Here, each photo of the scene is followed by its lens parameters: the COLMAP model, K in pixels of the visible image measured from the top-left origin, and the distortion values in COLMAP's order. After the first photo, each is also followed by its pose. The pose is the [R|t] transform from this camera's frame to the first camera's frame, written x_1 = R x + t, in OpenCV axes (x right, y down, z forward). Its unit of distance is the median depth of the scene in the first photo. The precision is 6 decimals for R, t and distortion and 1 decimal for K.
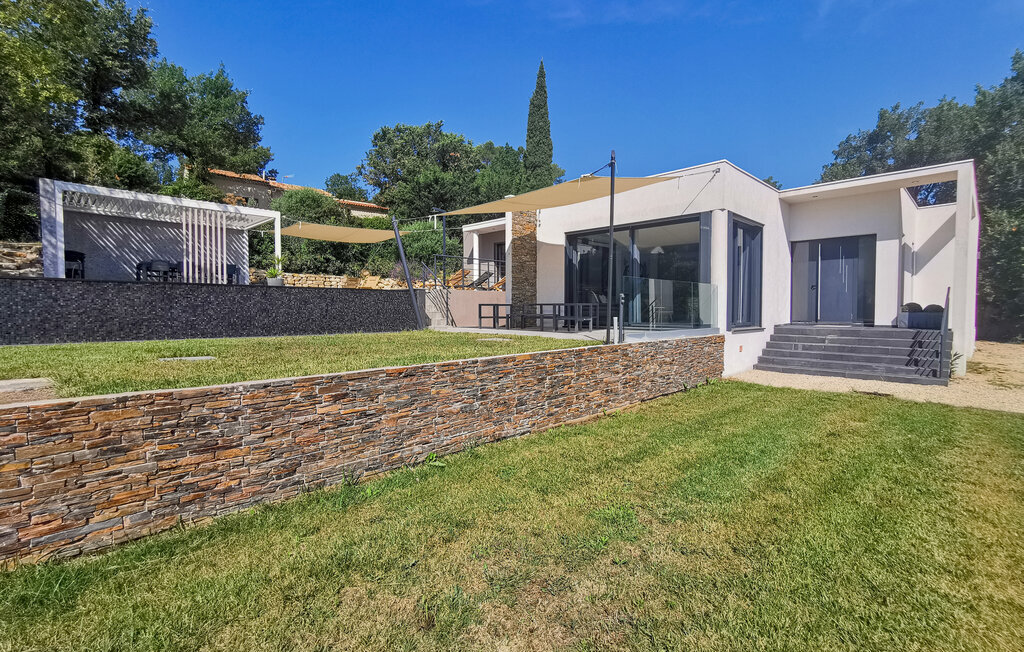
lens RADIAL K [[480.7, 0, 487.0], [0, 480.7, 311.7], [0, 0, 1]] dist [-0.013702, -0.000655]
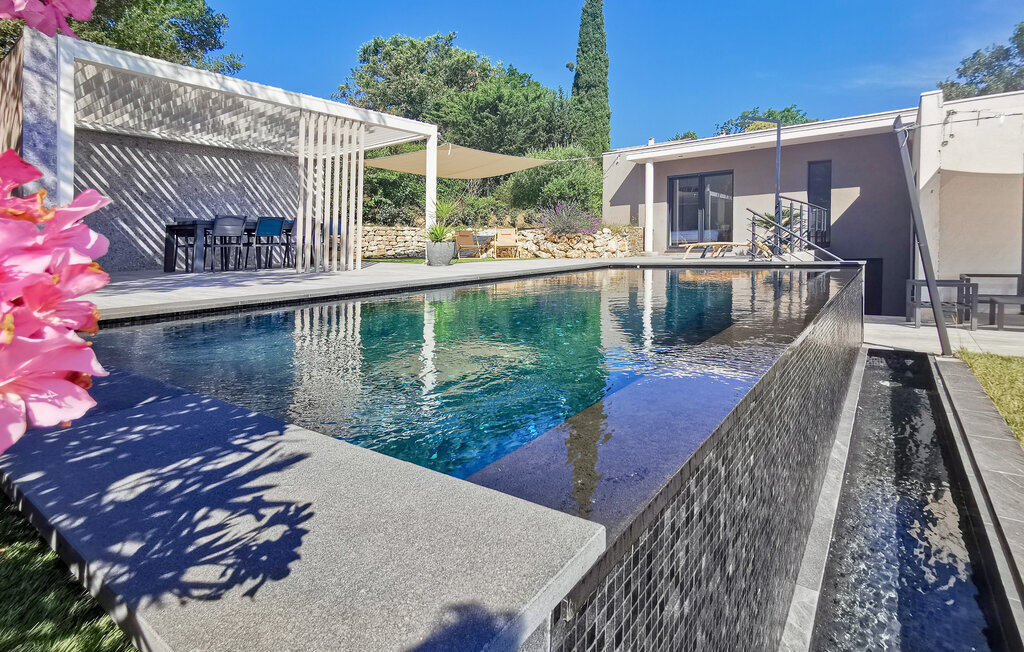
lens RADIAL K [[504.5, 0, 514.0], [0, 504.5, 240.0], [0, 0, 1]] dist [-0.009032, 0.000198]
pose [[0.982593, -0.037760, 0.181895, -0.578651], [0.042050, 0.998920, -0.019782, -0.063037], [-0.180951, 0.027086, 0.983119, 0.472320]]
